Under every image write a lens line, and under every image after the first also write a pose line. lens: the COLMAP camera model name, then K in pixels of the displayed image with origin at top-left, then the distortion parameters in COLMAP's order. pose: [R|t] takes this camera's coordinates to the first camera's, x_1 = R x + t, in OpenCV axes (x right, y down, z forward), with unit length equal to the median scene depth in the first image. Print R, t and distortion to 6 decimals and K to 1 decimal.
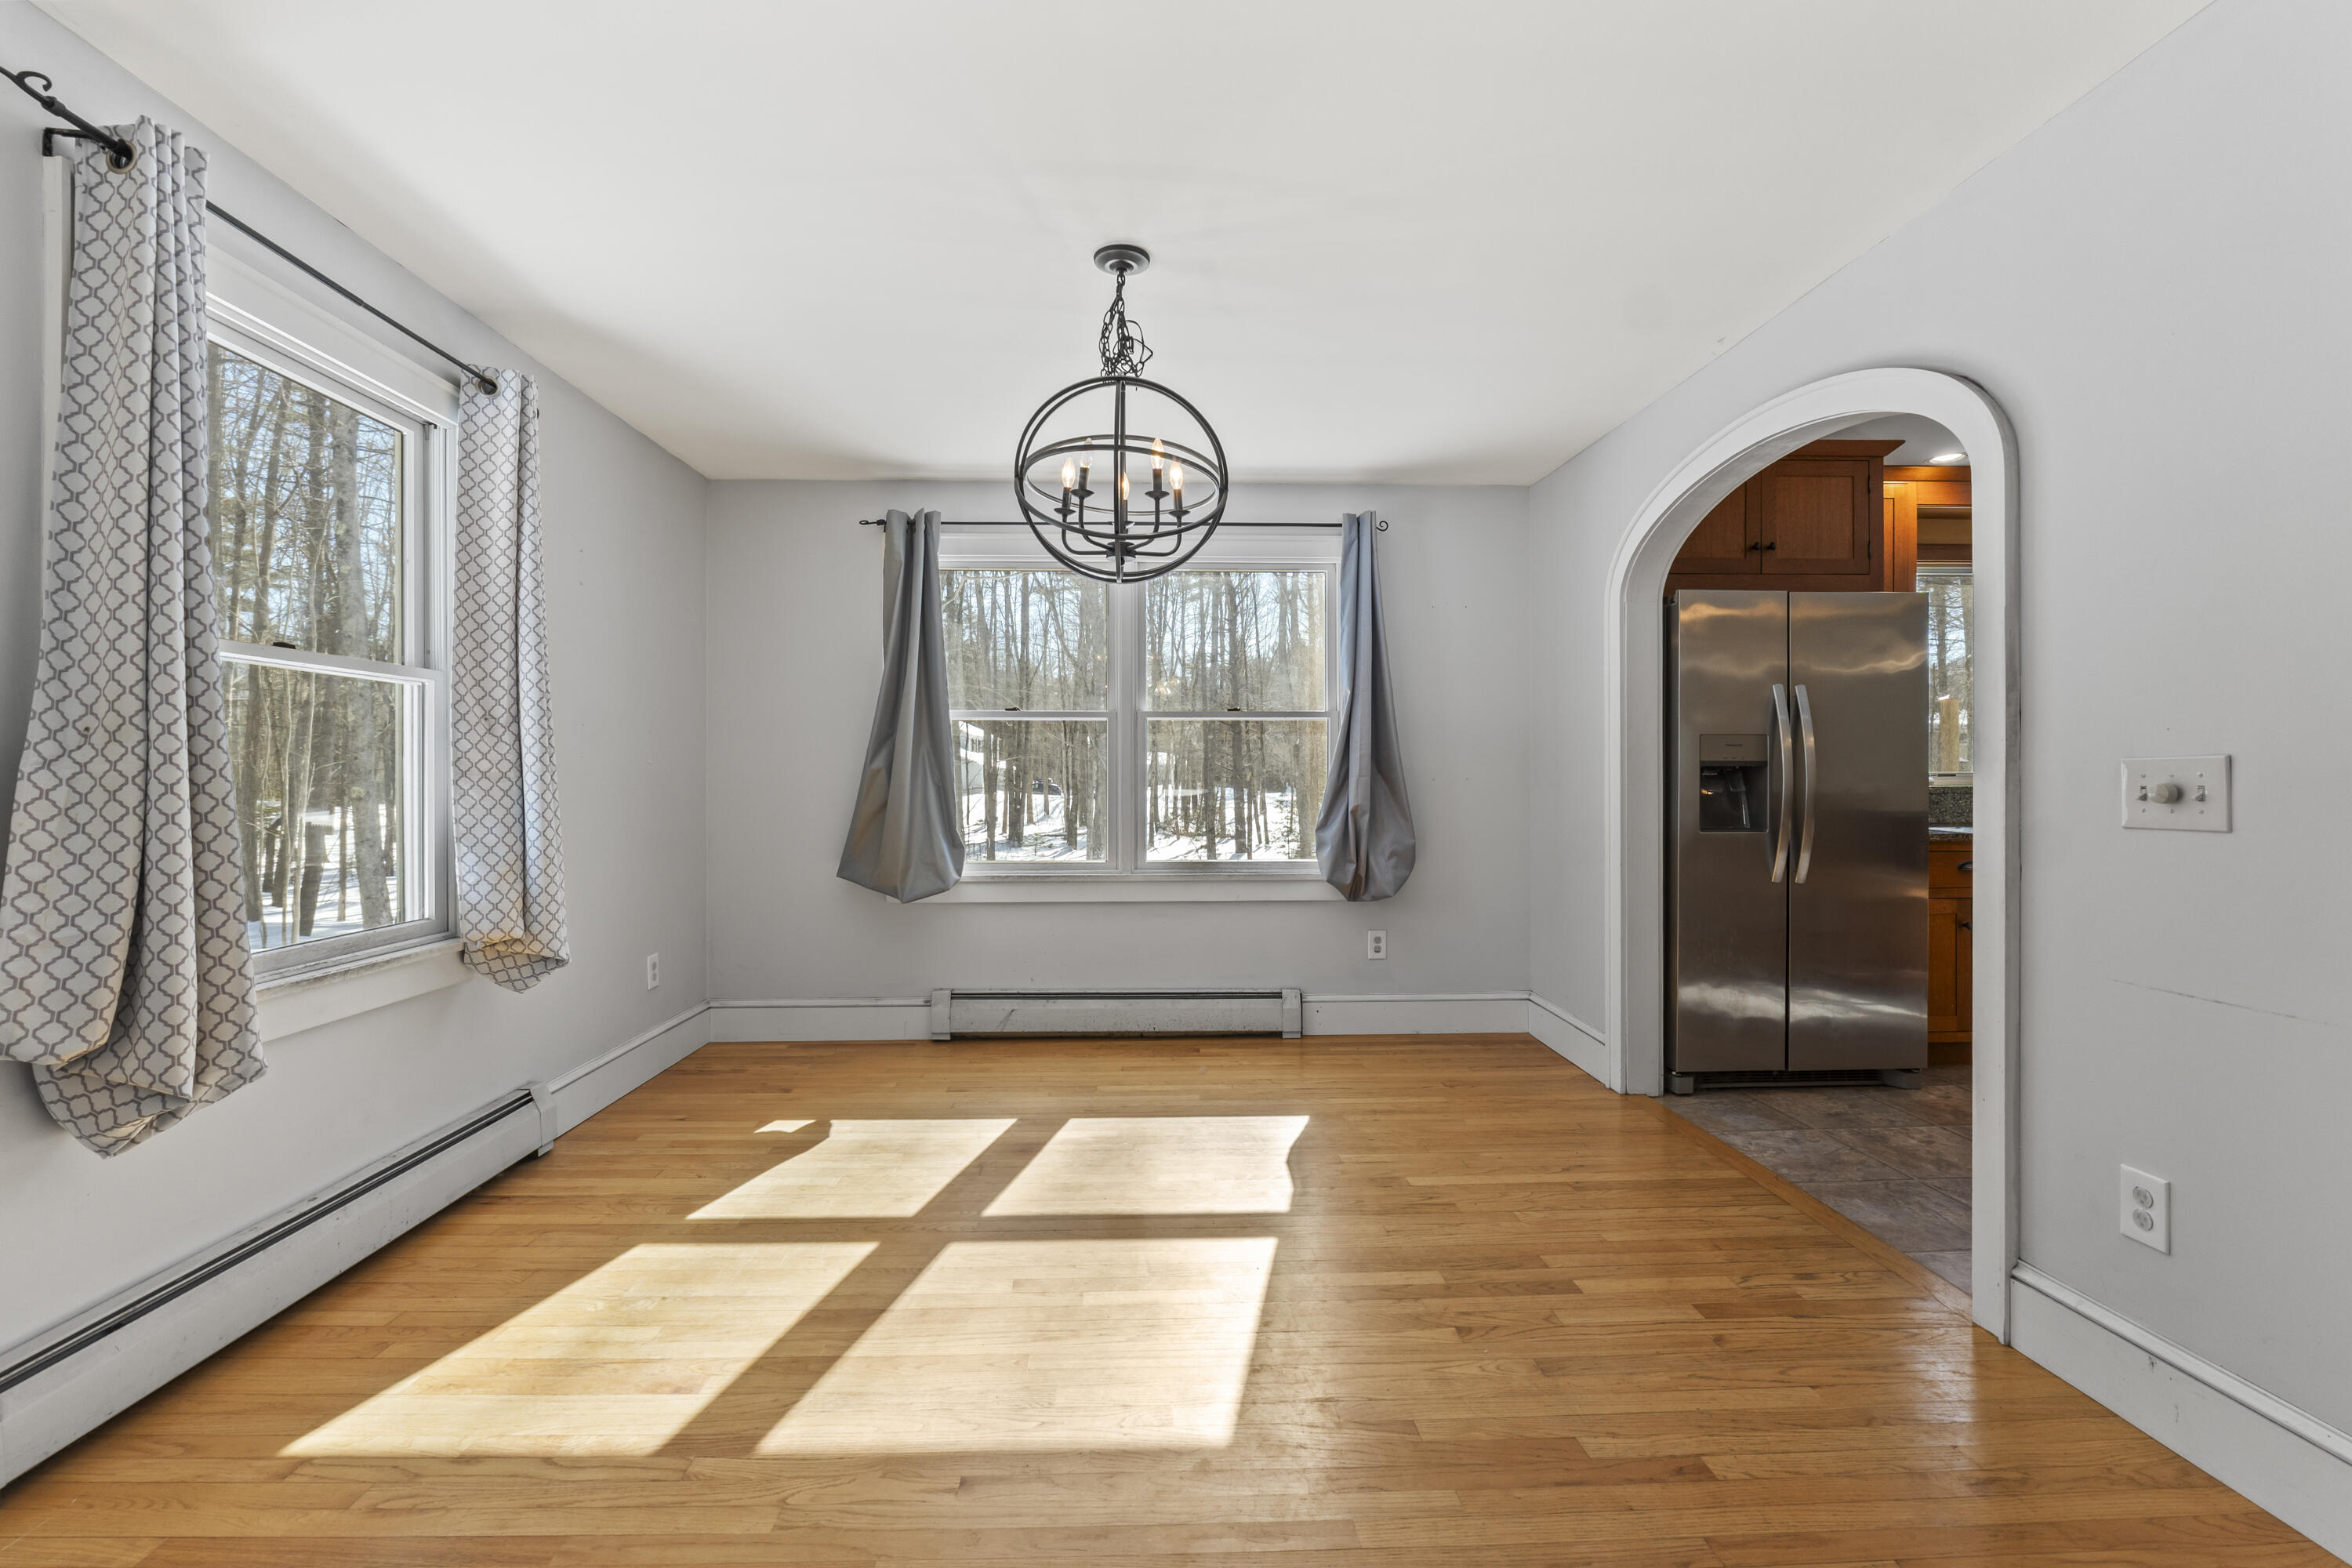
lens RADIAL K [[992.3, 0, 1163.7], [0, 992.3, 782.7], [0, 0, 1]] dist [0.000014, -0.000157]
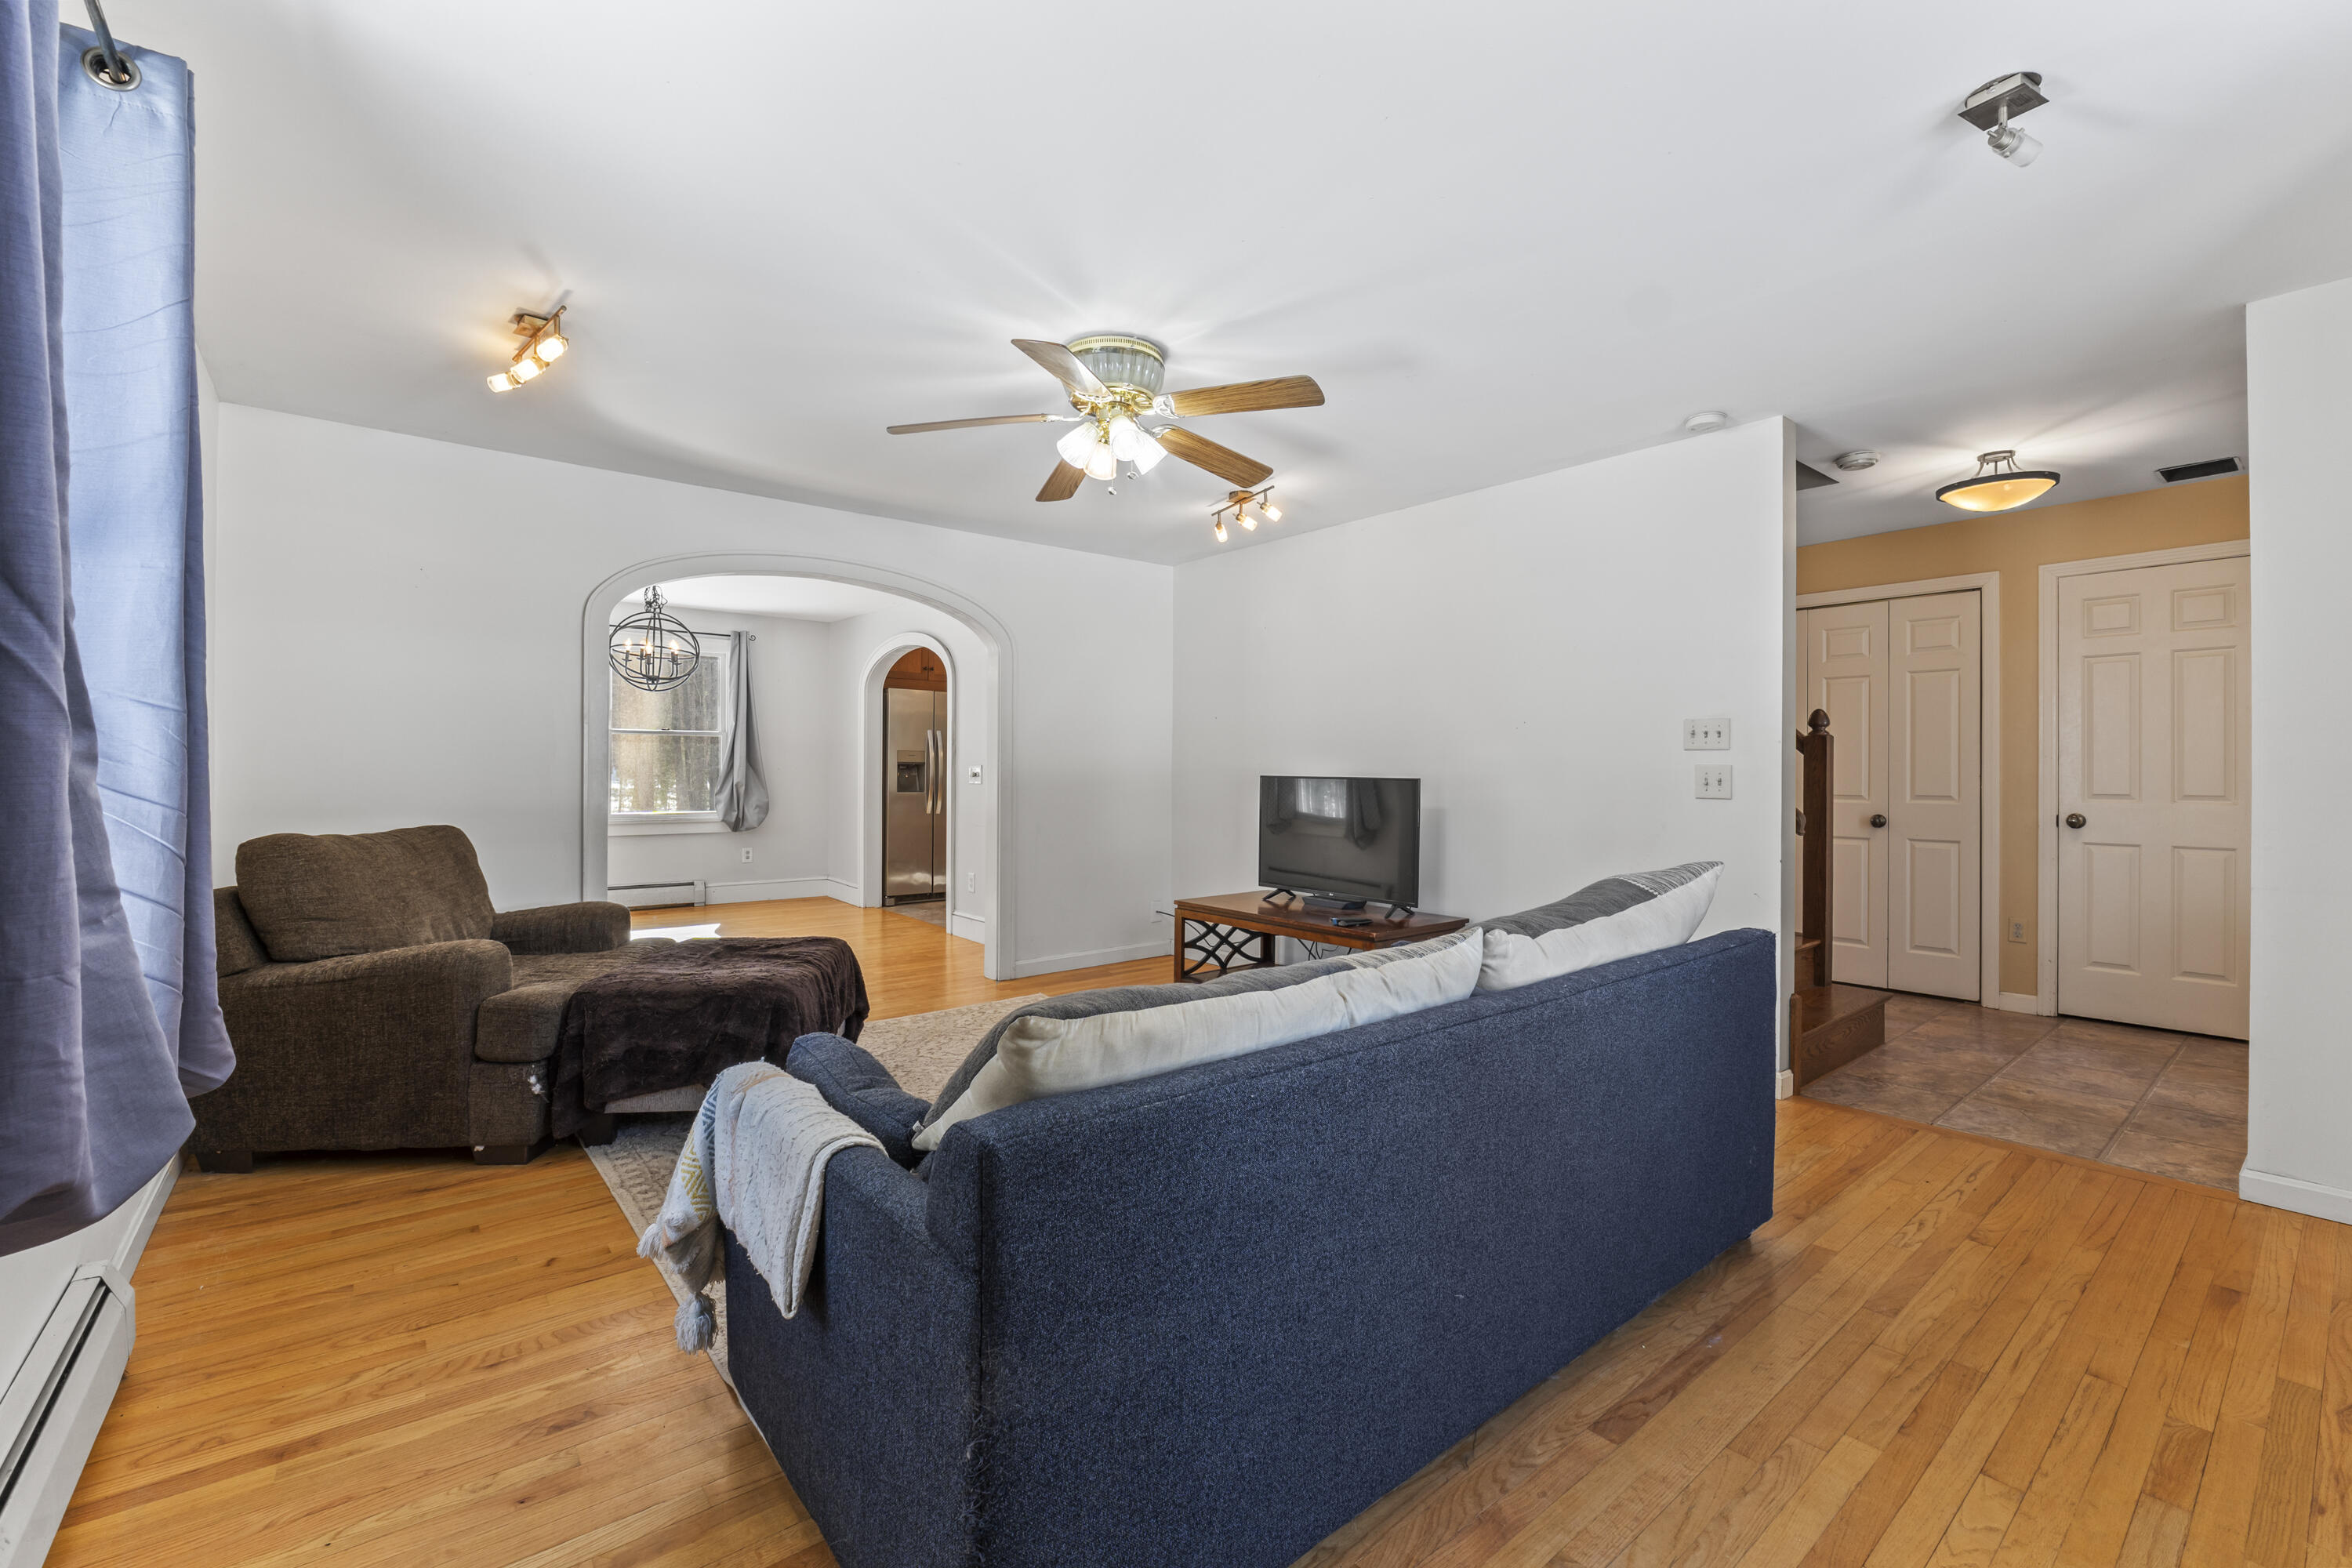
lens RADIAL K [[992.3, 0, 1161.1], [0, 992.3, 772.6], [0, 0, 1]] dist [0.000014, -0.000157]
pose [[0.799381, 0.003783, 0.600812, -0.432143], [-0.008135, 0.999957, 0.004527, -0.014377], [-0.600769, -0.008506, 0.799378, -1.462092]]
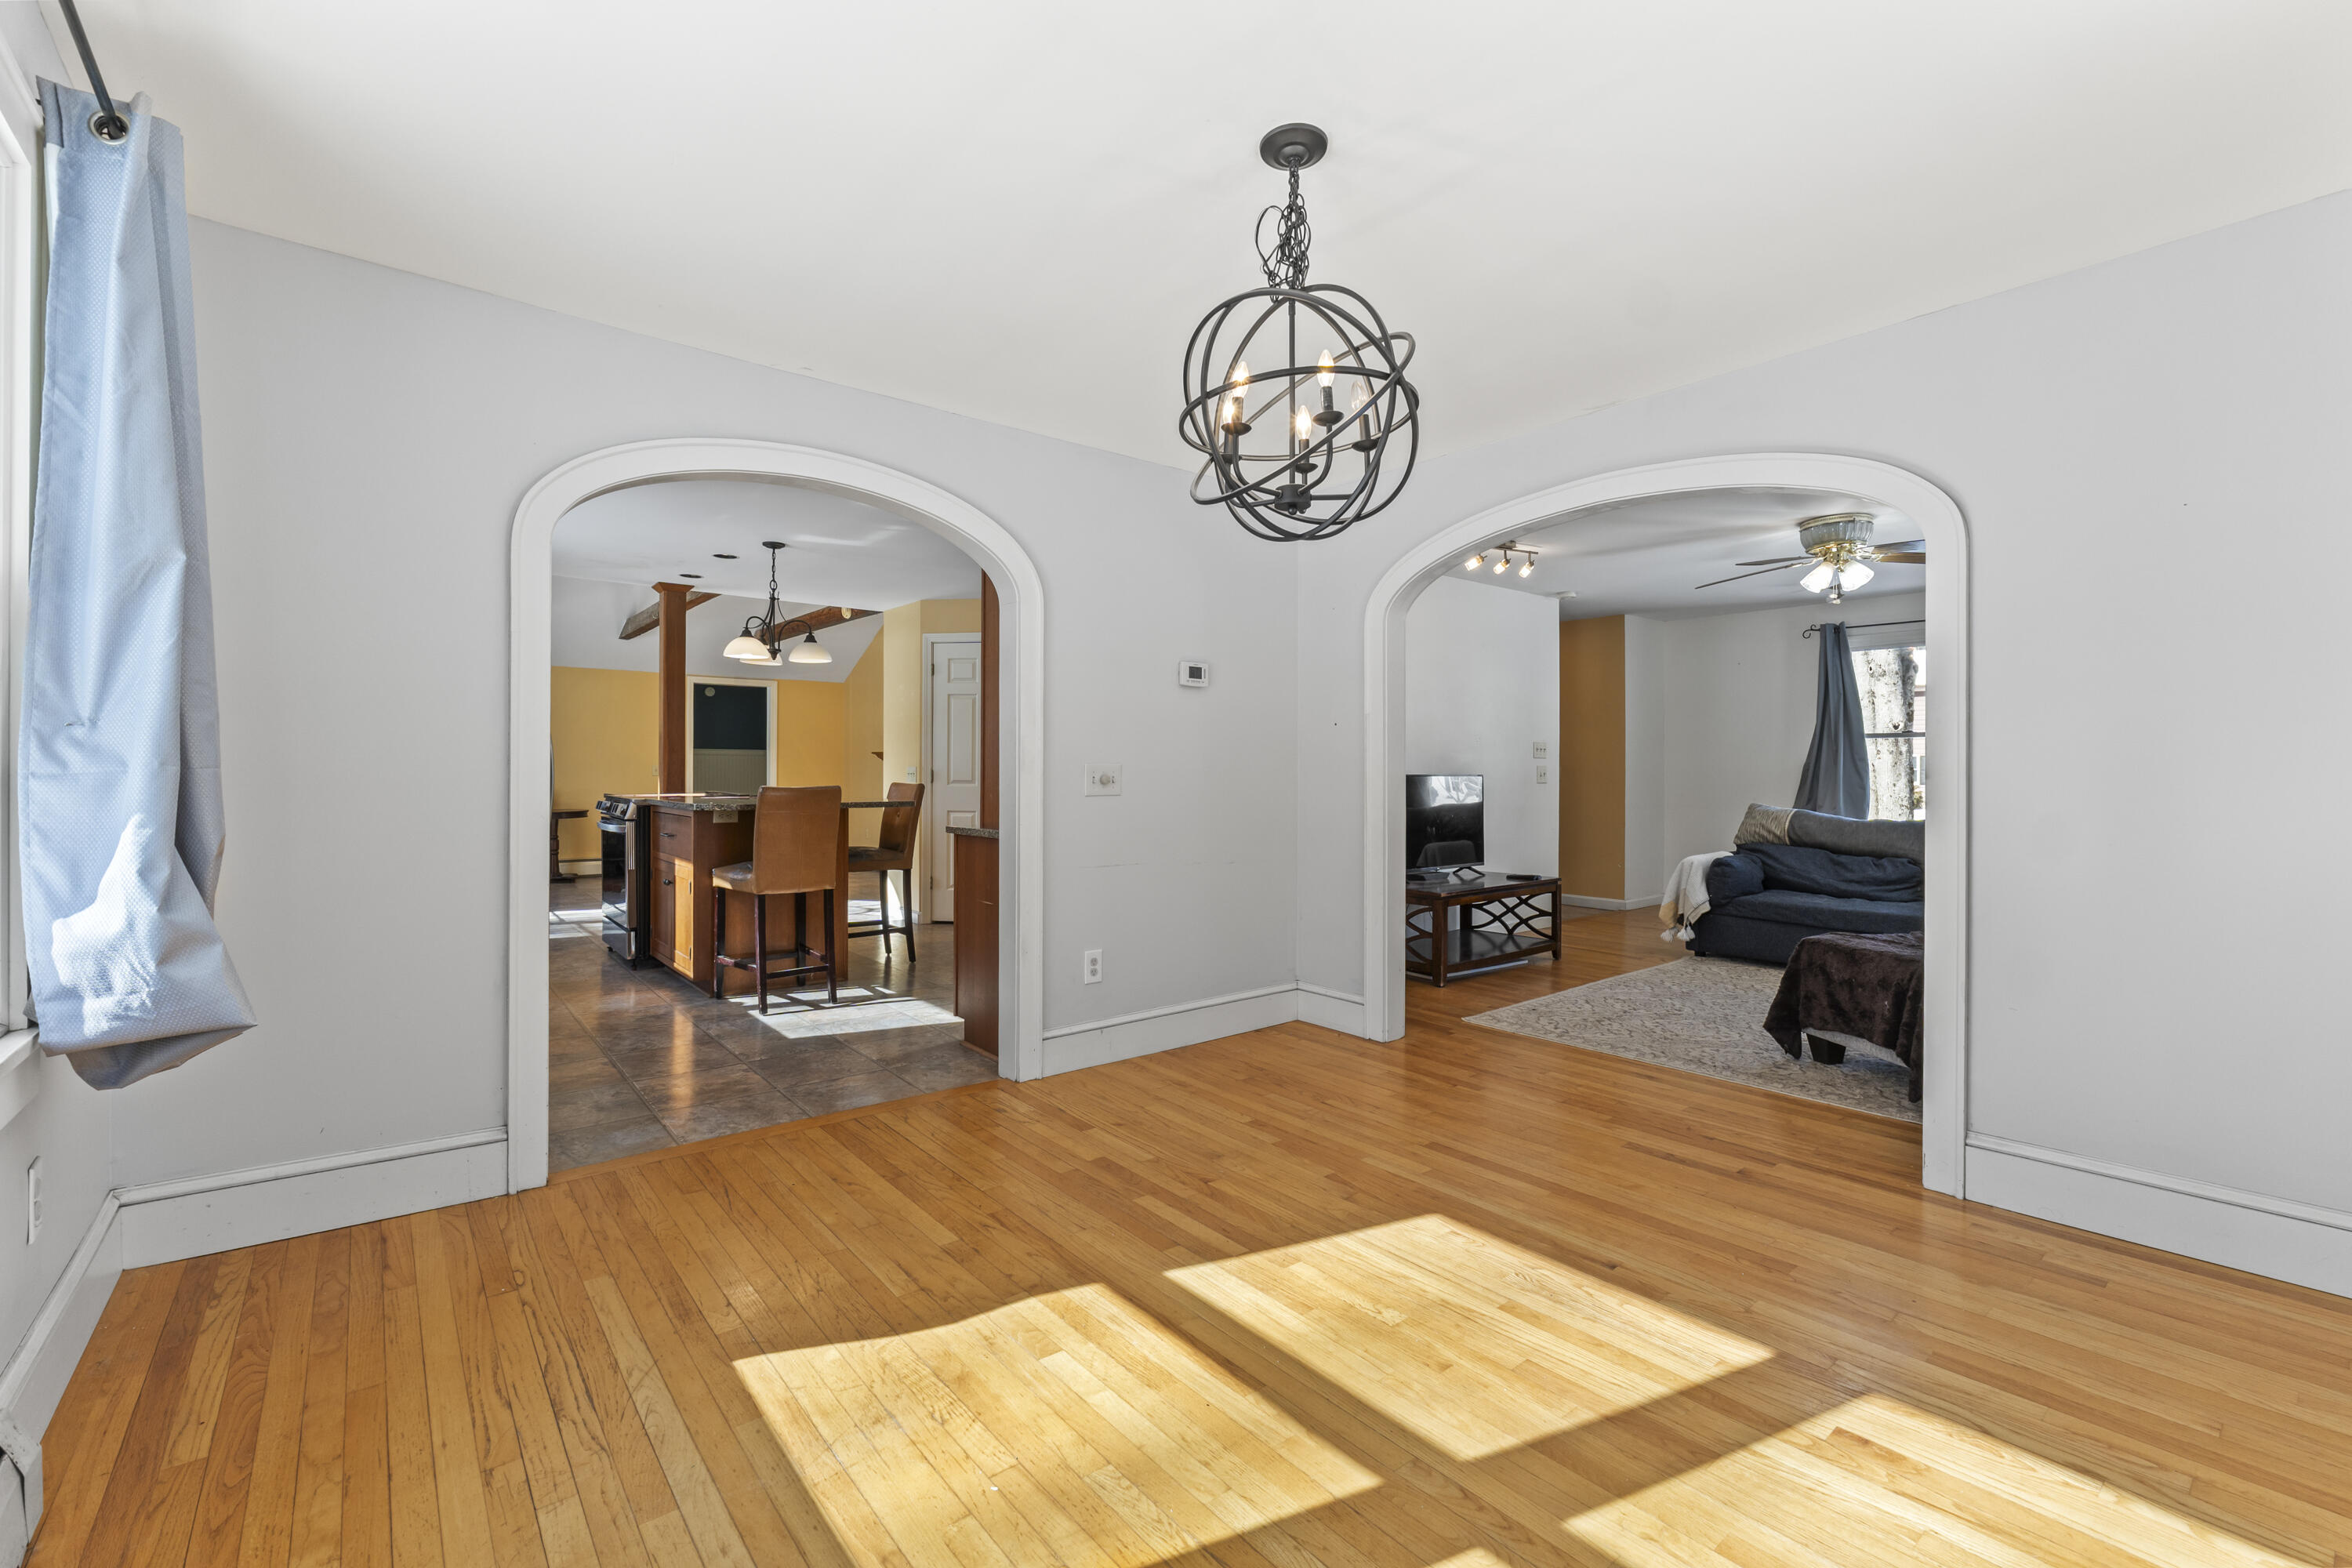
lens RADIAL K [[992.3, 0, 1175.9], [0, 992.3, 769.7], [0, 0, 1]] dist [0.000014, -0.000157]
pose [[-0.610996, -0.000470, 0.791634, -0.523443], [-0.005303, 0.999980, -0.003500, -0.003525], [-0.791616, -0.006337, -0.610986, 1.309641]]
